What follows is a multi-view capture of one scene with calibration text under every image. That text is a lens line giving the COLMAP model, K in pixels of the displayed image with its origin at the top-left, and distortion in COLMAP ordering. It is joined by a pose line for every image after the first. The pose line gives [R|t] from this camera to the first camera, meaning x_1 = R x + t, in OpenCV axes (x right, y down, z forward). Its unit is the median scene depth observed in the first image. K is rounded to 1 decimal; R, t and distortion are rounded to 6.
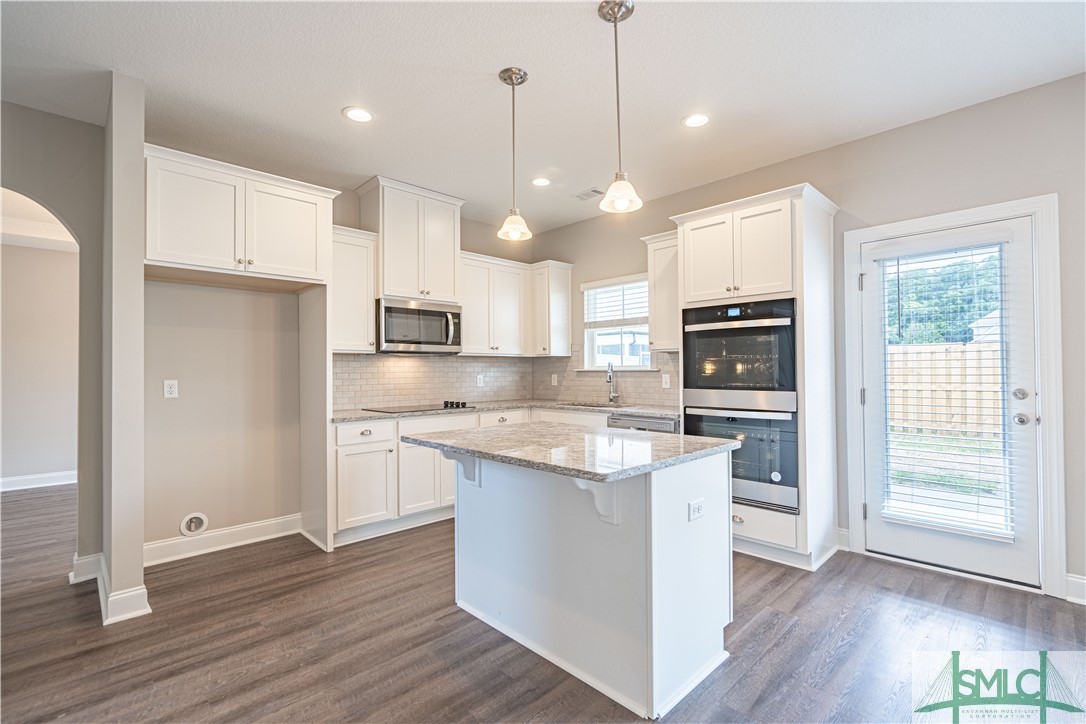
lens RADIAL K [[488.8, 0, 543.9], [0, 488.8, 363.7], [0, 0, 1]] dist [-0.003611, 0.000653]
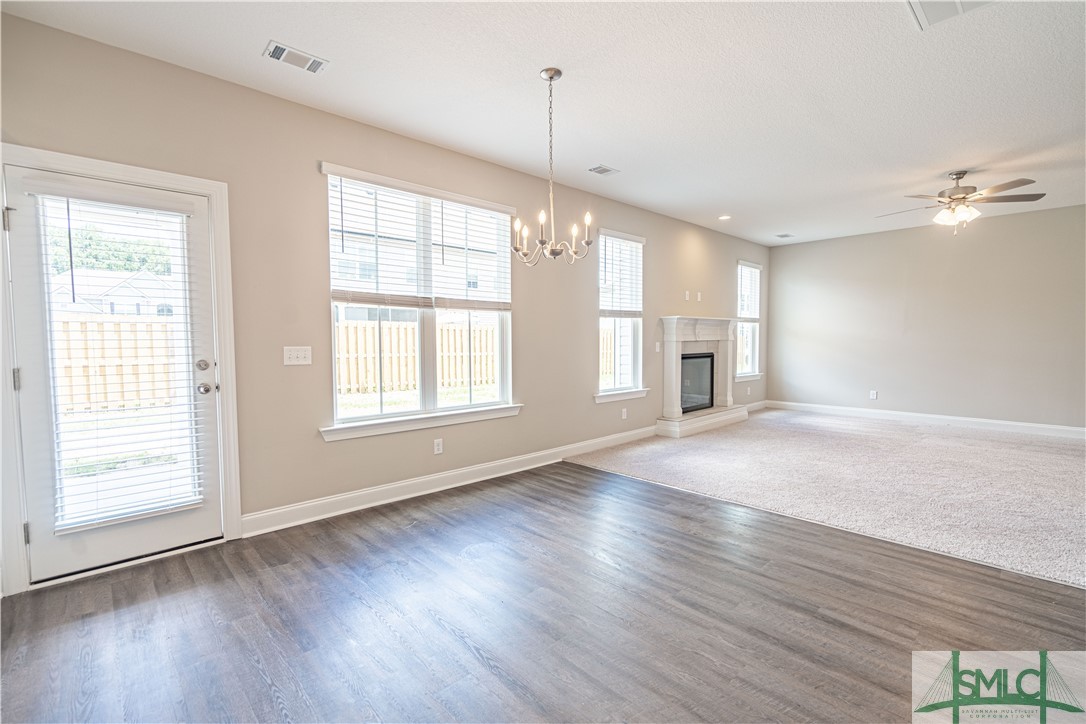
lens RADIAL K [[488.8, 0, 543.9], [0, 488.8, 363.7], [0, 0, 1]] dist [-0.003611, 0.000653]
pose [[0.016864, -0.043940, 0.998892, -0.051664], [-0.009463, 0.998982, 0.044104, 0.004649], [-0.999813, -0.010196, 0.016431, 0.186671]]
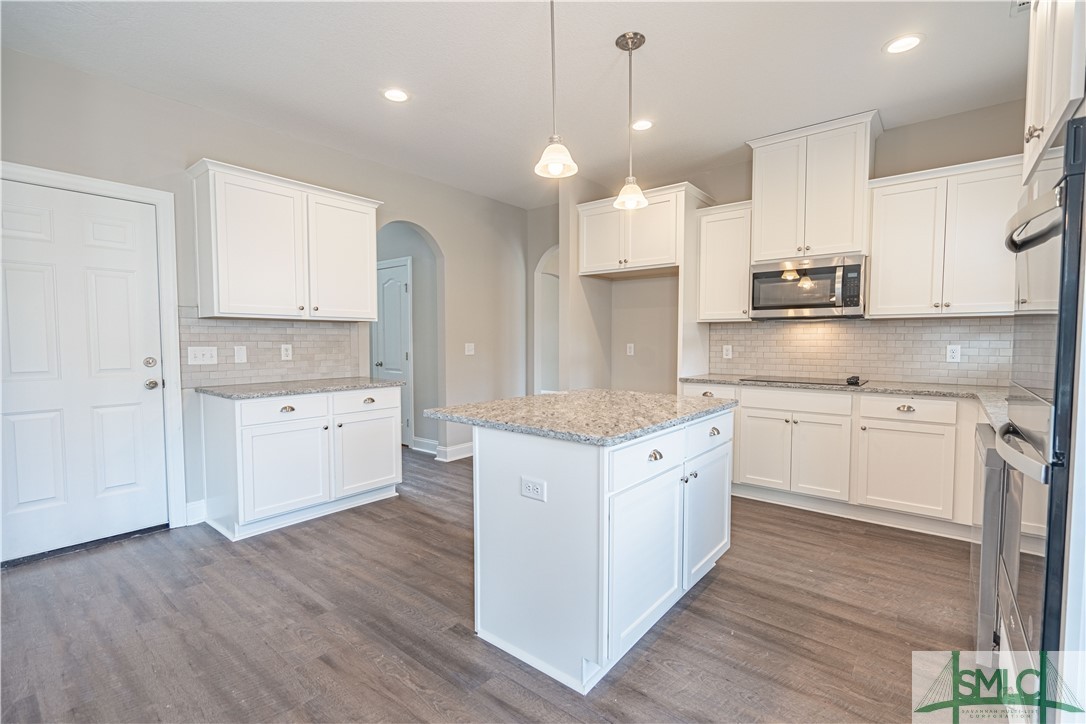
lens RADIAL K [[488.8, 0, 543.9], [0, 488.8, 363.7], [0, 0, 1]] dist [-0.003611, 0.000653]
pose [[0.111639, 0.056203, -0.992158, 0.679089], [0.013272, 0.998226, 0.058040, 0.003107], [0.993660, -0.019648, 0.110695, 0.509914]]
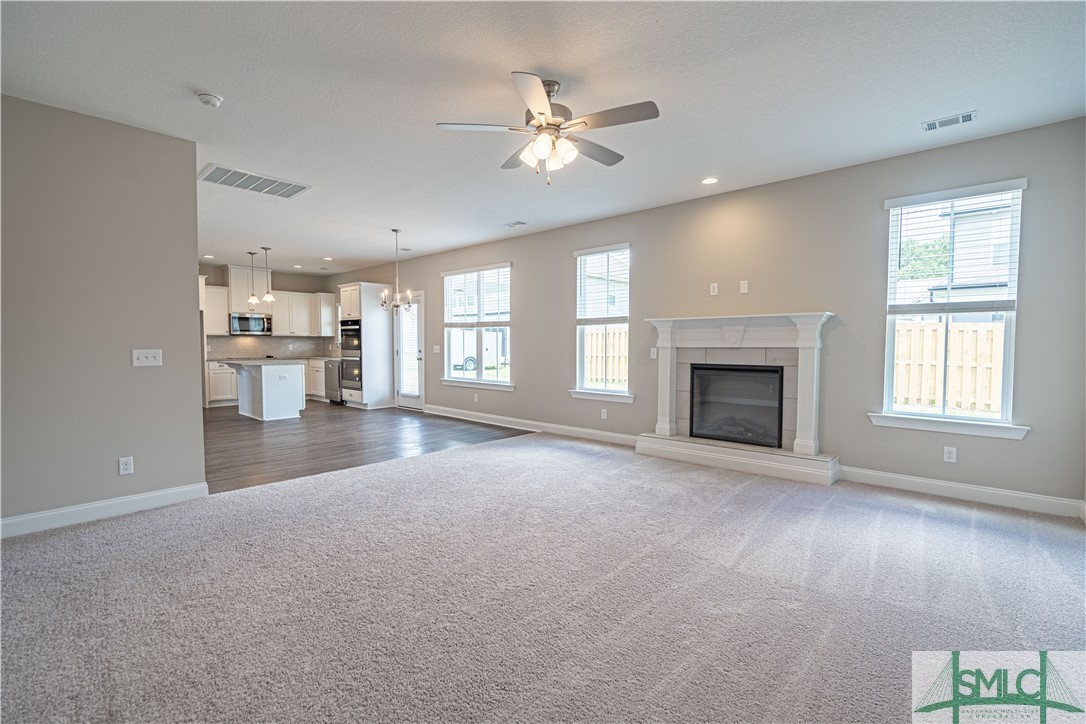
lens RADIAL K [[488.8, 0, 543.9], [0, 488.8, 363.7], [0, 0, 1]] dist [-0.003611, 0.000653]
pose [[0.998472, 0.005998, 0.054937, 1.243820], [-0.009059, 0.998410, 0.055644, -0.033114], [-0.054516, -0.056057, 0.996938, -1.748362]]
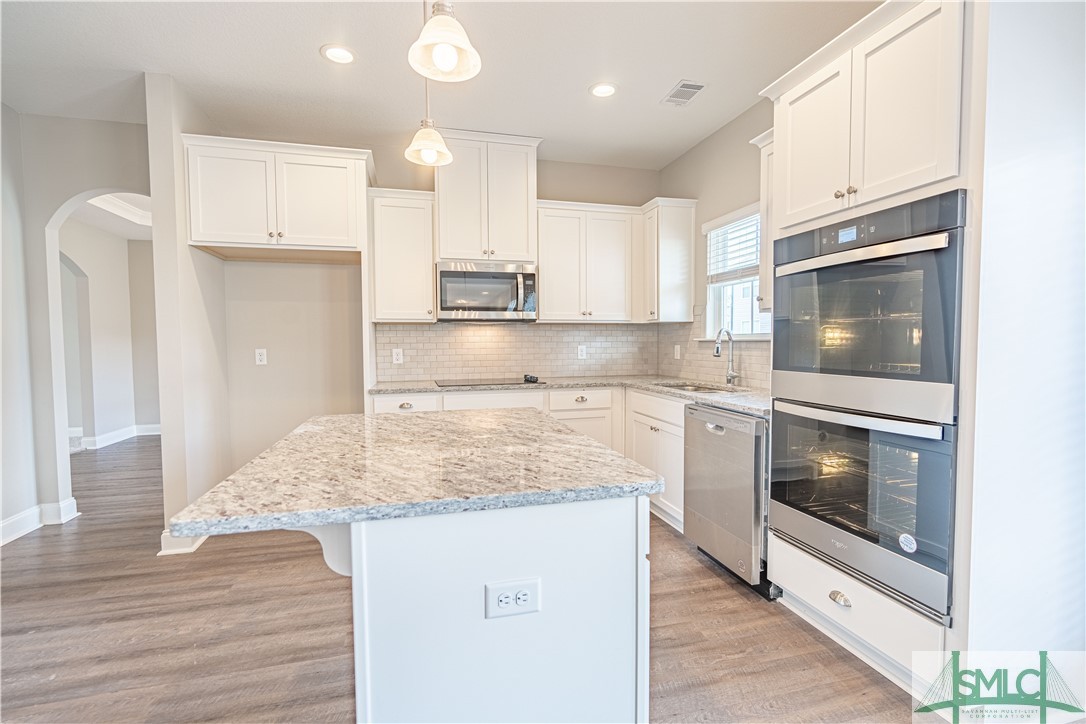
lens RADIAL K [[488.8, 0, 543.9], [0, 488.8, 363.7], [0, 0, 1]] dist [-0.003611, 0.000653]
pose [[0.870388, 0.023308, -0.491814, 0.332834], [0.007488, 0.998137, 0.060556, 0.003775], [0.492309, -0.056390, 0.868592, 0.310876]]
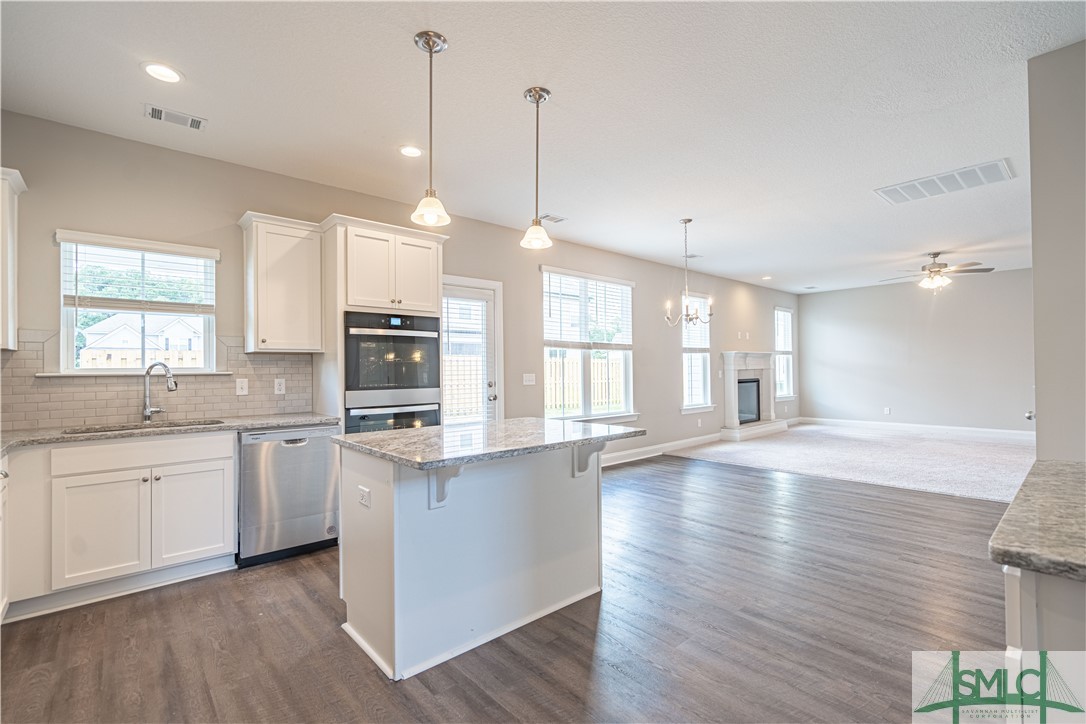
lens RADIAL K [[488.8, 0, 543.9], [0, 488.8, 363.7], [0, 0, 1]] dist [-0.003611, 0.000653]
pose [[0.046313, 0.017444, 0.998775, -0.679887], [-0.003322, 0.999845, -0.017308, 0.011352], [-0.998921, -0.002517, 0.046364, 0.544423]]
